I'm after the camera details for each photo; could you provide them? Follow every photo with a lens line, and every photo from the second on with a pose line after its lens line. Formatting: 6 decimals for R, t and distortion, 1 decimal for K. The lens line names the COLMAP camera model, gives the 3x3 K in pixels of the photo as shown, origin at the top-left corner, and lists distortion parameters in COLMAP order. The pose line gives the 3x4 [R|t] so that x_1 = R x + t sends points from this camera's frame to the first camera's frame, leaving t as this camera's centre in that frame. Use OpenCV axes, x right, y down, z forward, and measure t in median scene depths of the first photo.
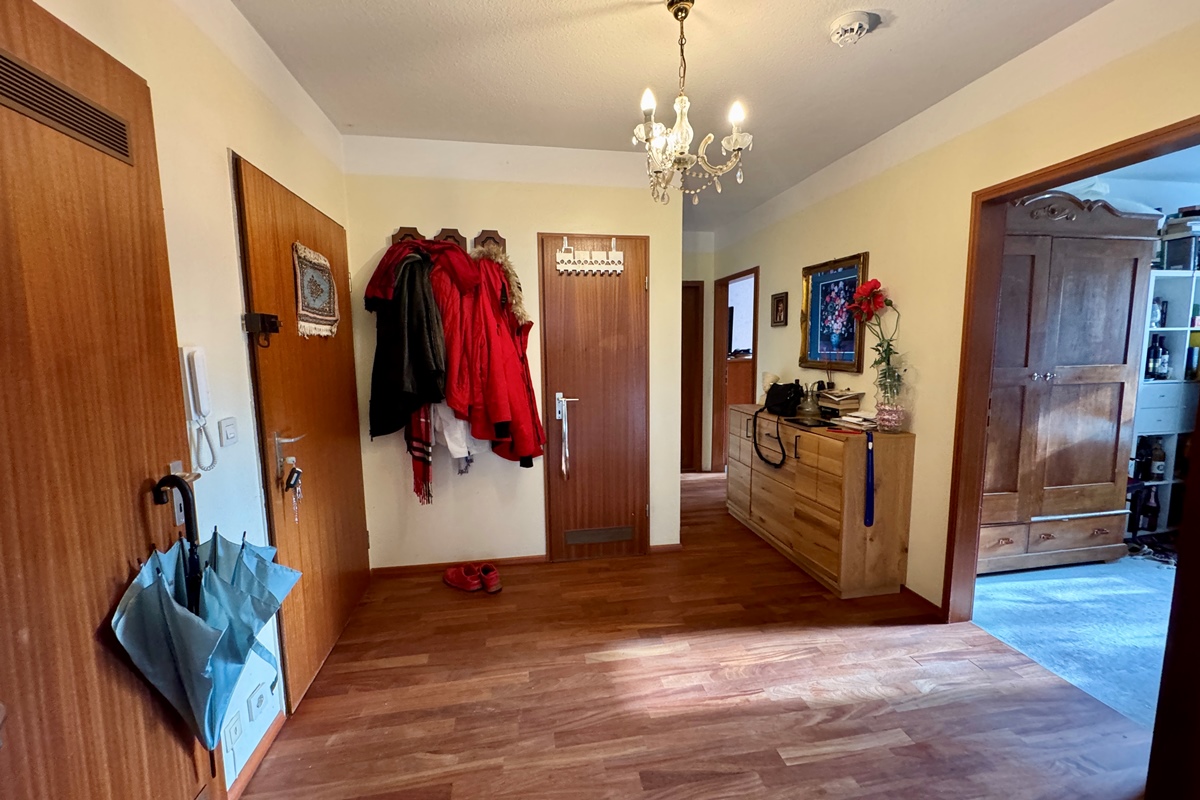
lens RADIAL K [[480.5, 0, 600.0], [0, 480.5, 400.0], [0, 0, 1]] dist [-0.000938, -0.000036]
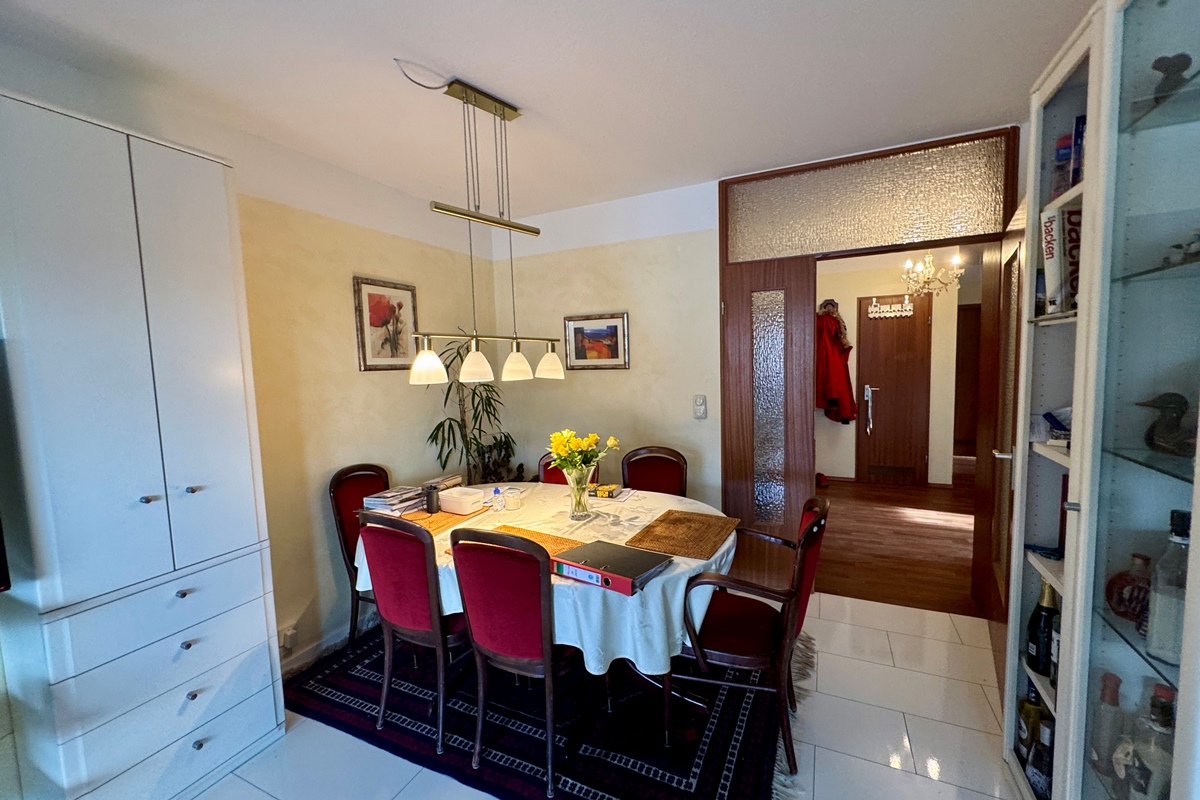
lens RADIAL K [[480.5, 0, 600.0], [0, 480.5, 400.0], [0, 0, 1]] dist [-0.000938, -0.000036]
pose [[0.818269, 0.035682, -0.573726, 0.132870], [-0.042584, 0.999092, 0.001402, 0.083015], [0.573255, 0.023284, 0.819046, -1.062618]]
